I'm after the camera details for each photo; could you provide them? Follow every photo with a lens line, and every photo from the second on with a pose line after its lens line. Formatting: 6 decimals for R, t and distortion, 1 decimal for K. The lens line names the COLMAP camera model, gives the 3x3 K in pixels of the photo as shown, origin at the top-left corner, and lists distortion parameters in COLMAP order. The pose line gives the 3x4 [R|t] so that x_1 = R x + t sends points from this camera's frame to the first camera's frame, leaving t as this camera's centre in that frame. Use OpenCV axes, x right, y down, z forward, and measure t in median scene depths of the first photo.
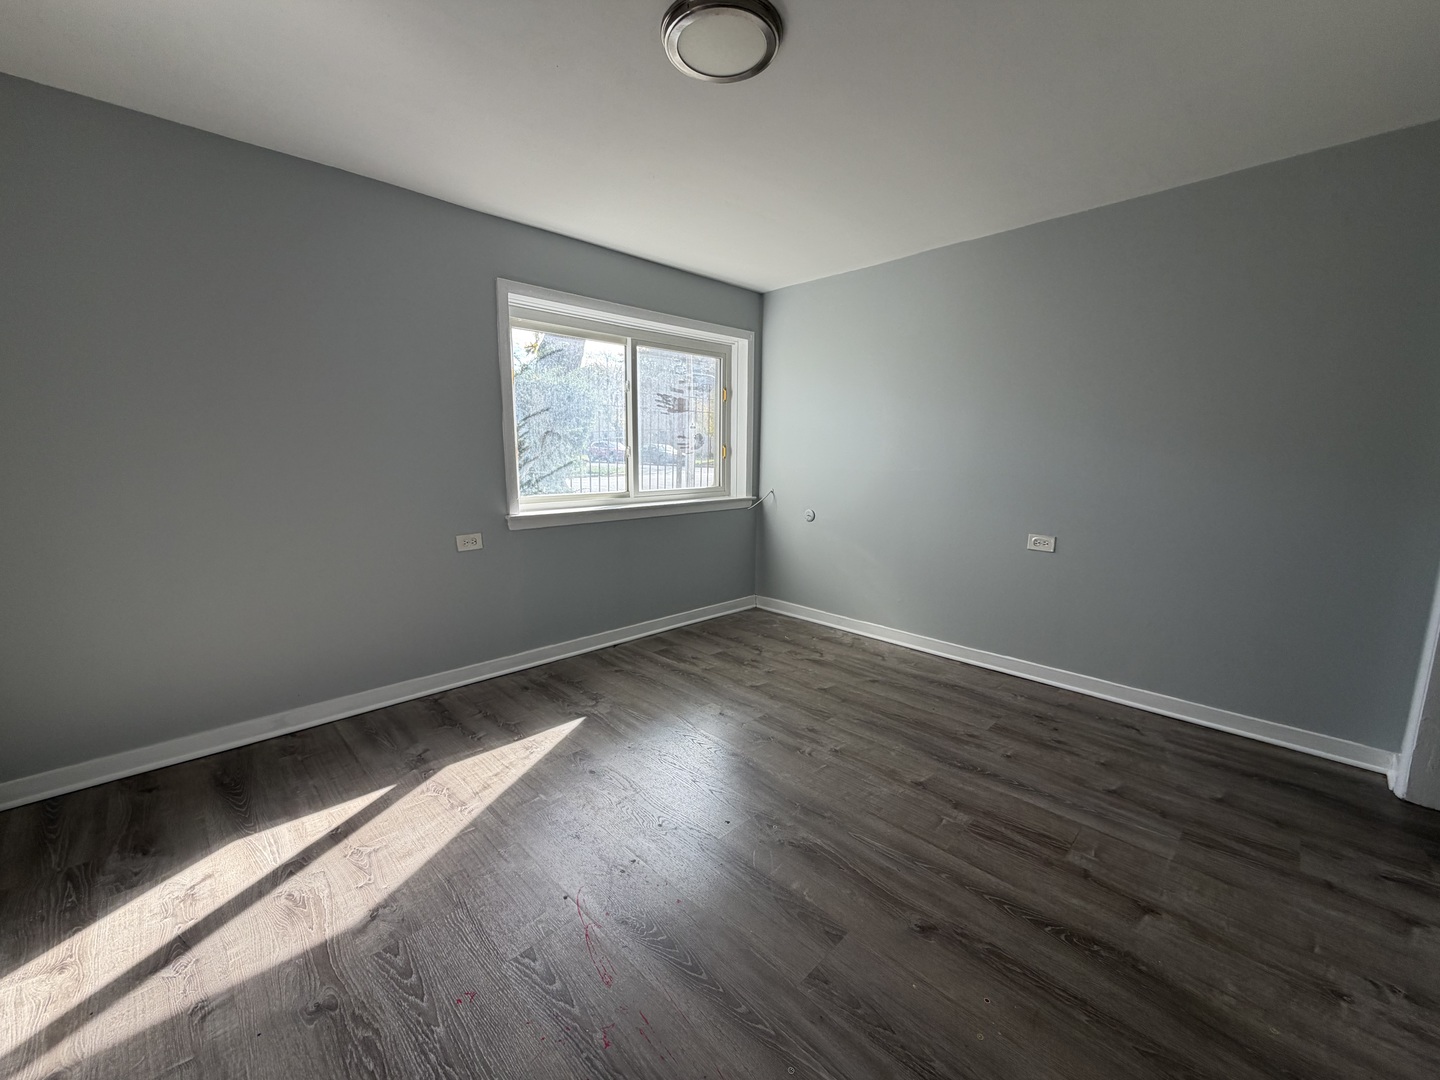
lens RADIAL K [[574.1, 0, 716.7], [0, 574.1, 540.3], [0, 0, 1]] dist [0.001004, 0.000056]
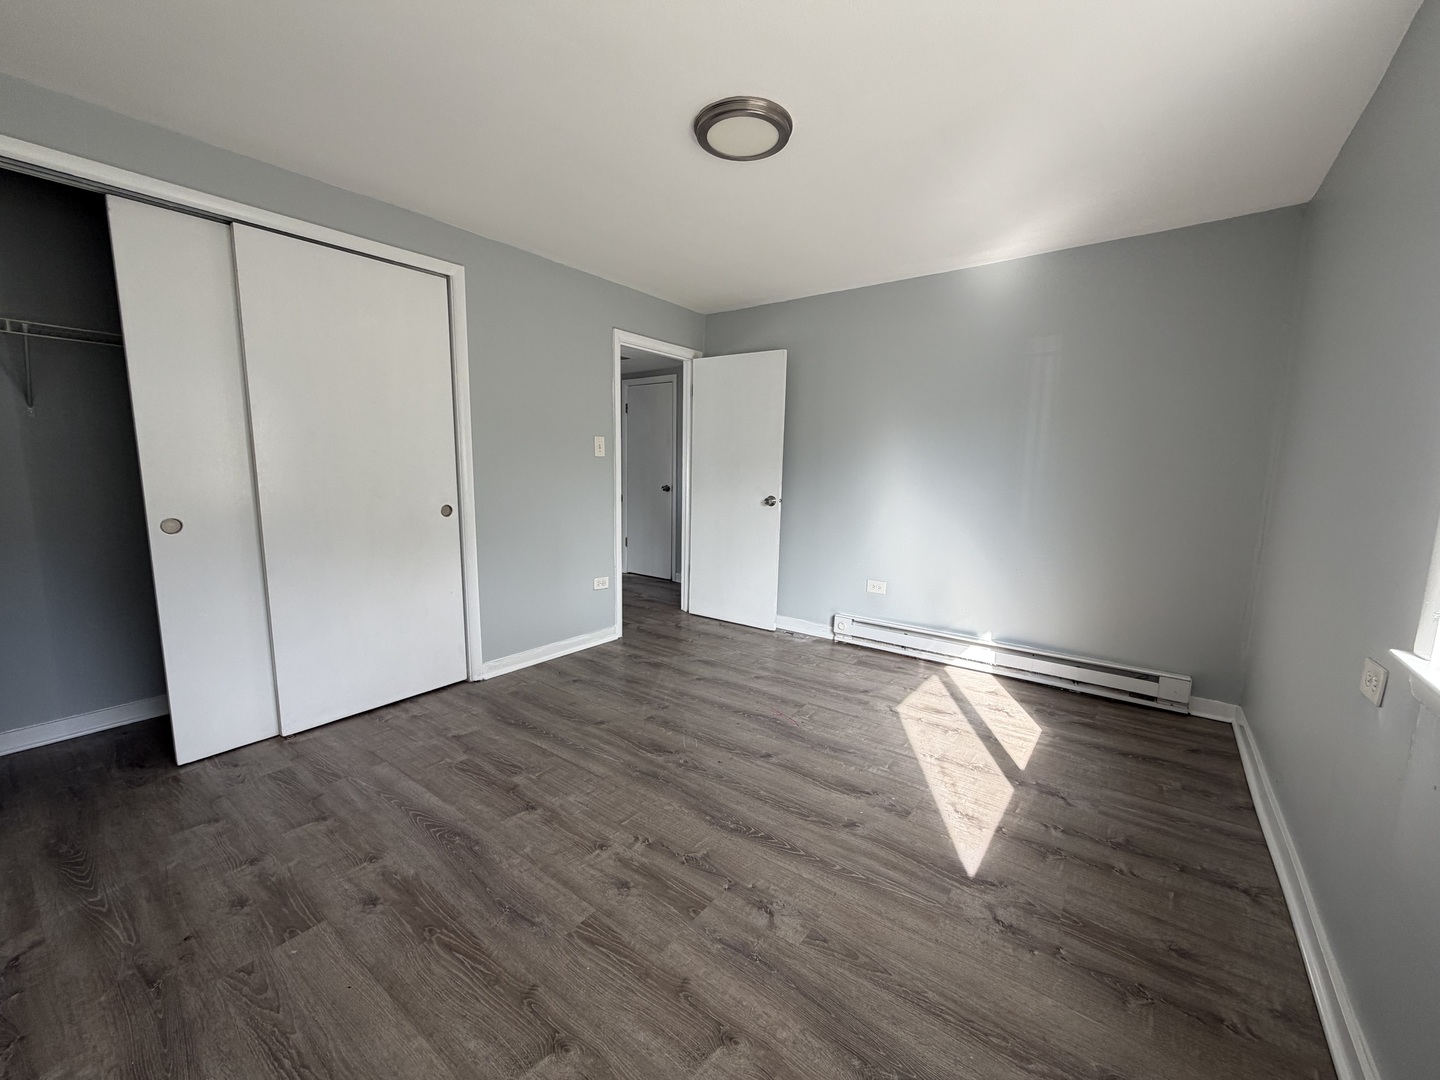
lens RADIAL K [[574.1, 0, 716.7], [0, 574.1, 540.3], [0, 0, 1]] dist [0.001004, 0.000056]
pose [[-0.988973, -0.000176, -0.148098, 0.185390], [-0.041730, 0.959812, 0.277524, -0.276983], [0.142098, 0.280643, -0.949235, 1.801977]]
